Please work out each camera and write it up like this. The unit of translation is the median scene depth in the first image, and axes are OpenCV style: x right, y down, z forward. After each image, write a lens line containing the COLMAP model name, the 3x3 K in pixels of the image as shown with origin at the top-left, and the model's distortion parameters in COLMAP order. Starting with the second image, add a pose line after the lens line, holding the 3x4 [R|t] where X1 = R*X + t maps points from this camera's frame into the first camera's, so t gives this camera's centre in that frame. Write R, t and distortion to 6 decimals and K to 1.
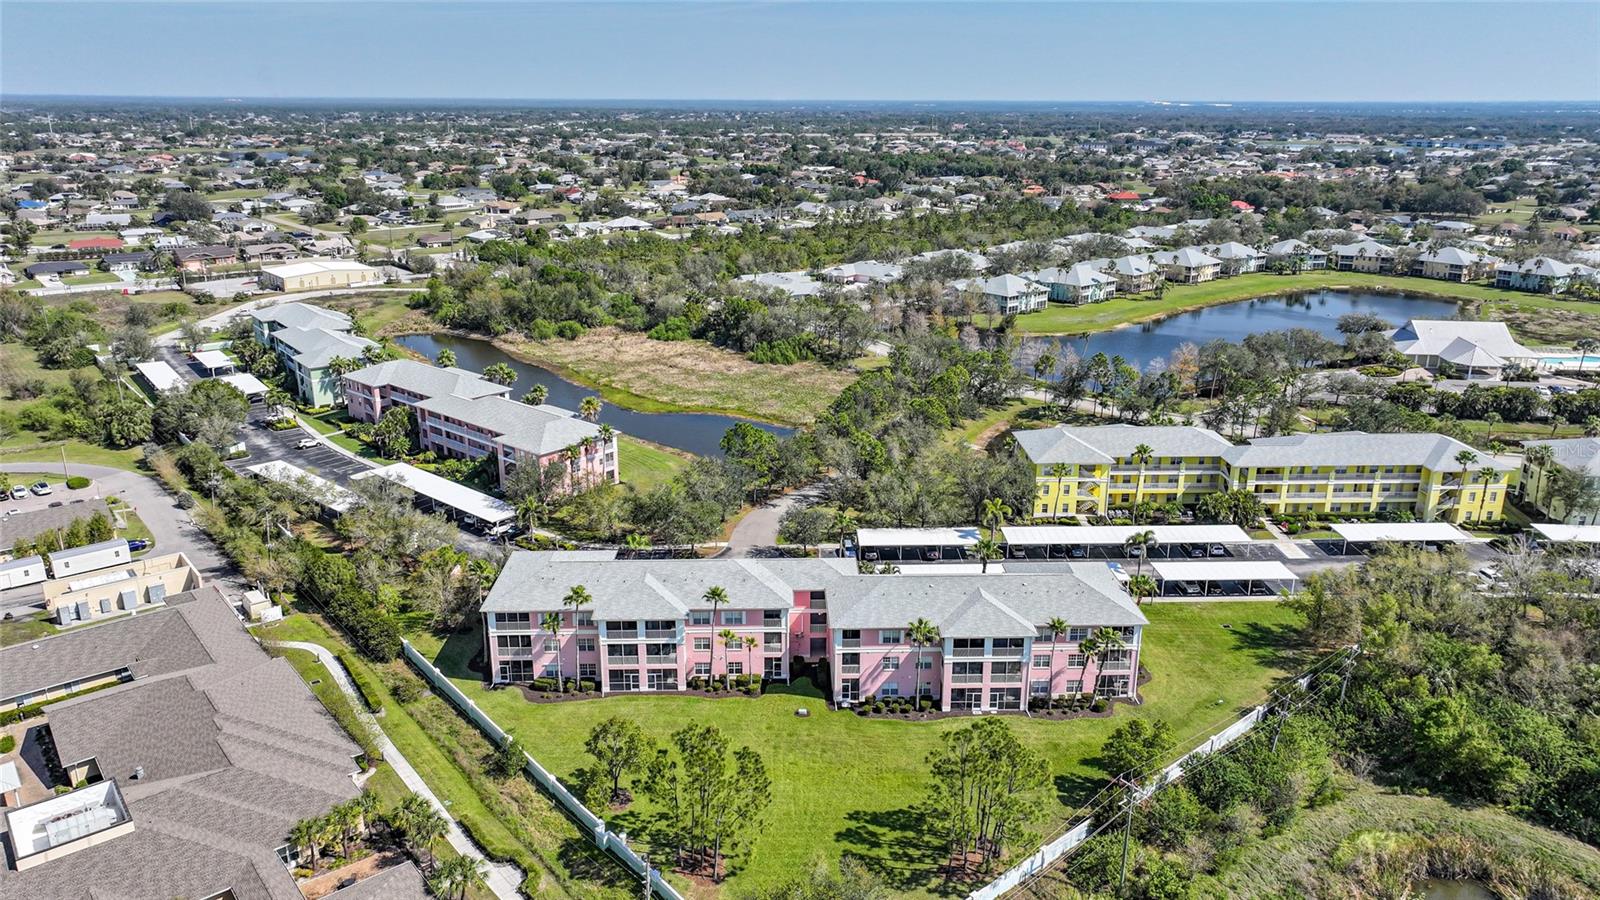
lens RADIAL K [[1118.7, 0, 809.2], [0, 1118.7, 449.3], [0, 0, 1]] dist [-0.000144, 0.018893]
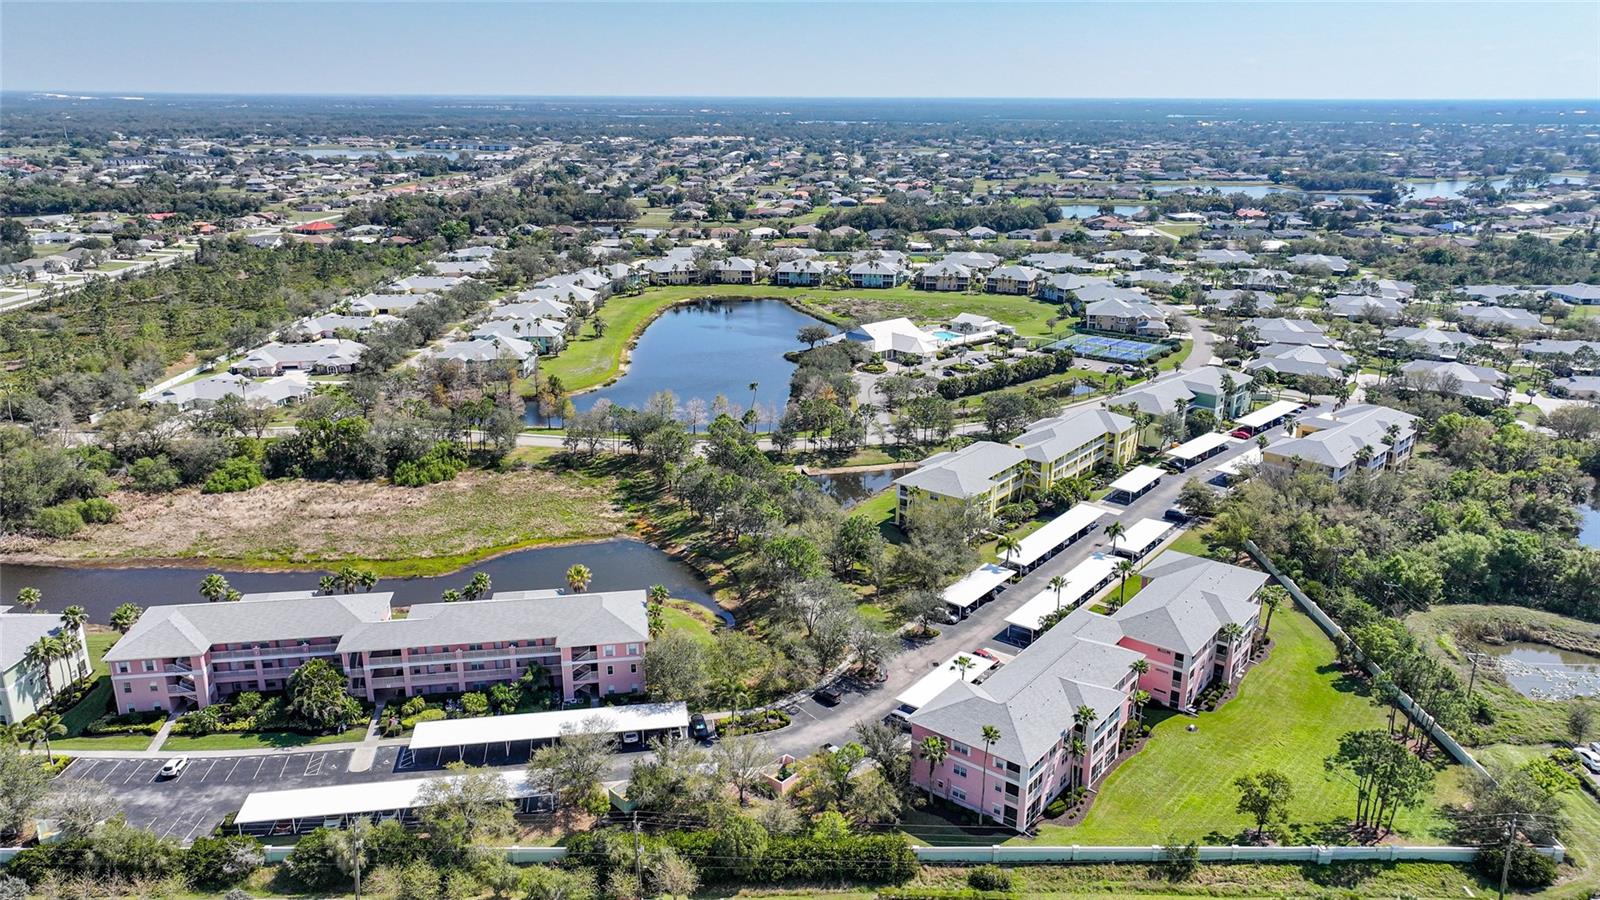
lens RADIAL K [[1118.7, 0, 809.2], [0, 1118.7, 449.3], [0, 0, 1]] dist [-0.000144, 0.018893]
pose [[0.638148, -0.232295, 0.734034, -0.387130], [0.227135, 0.967767, 0.108798, -0.104107], [-0.735647, 0.097296, 0.670341, 0.148584]]
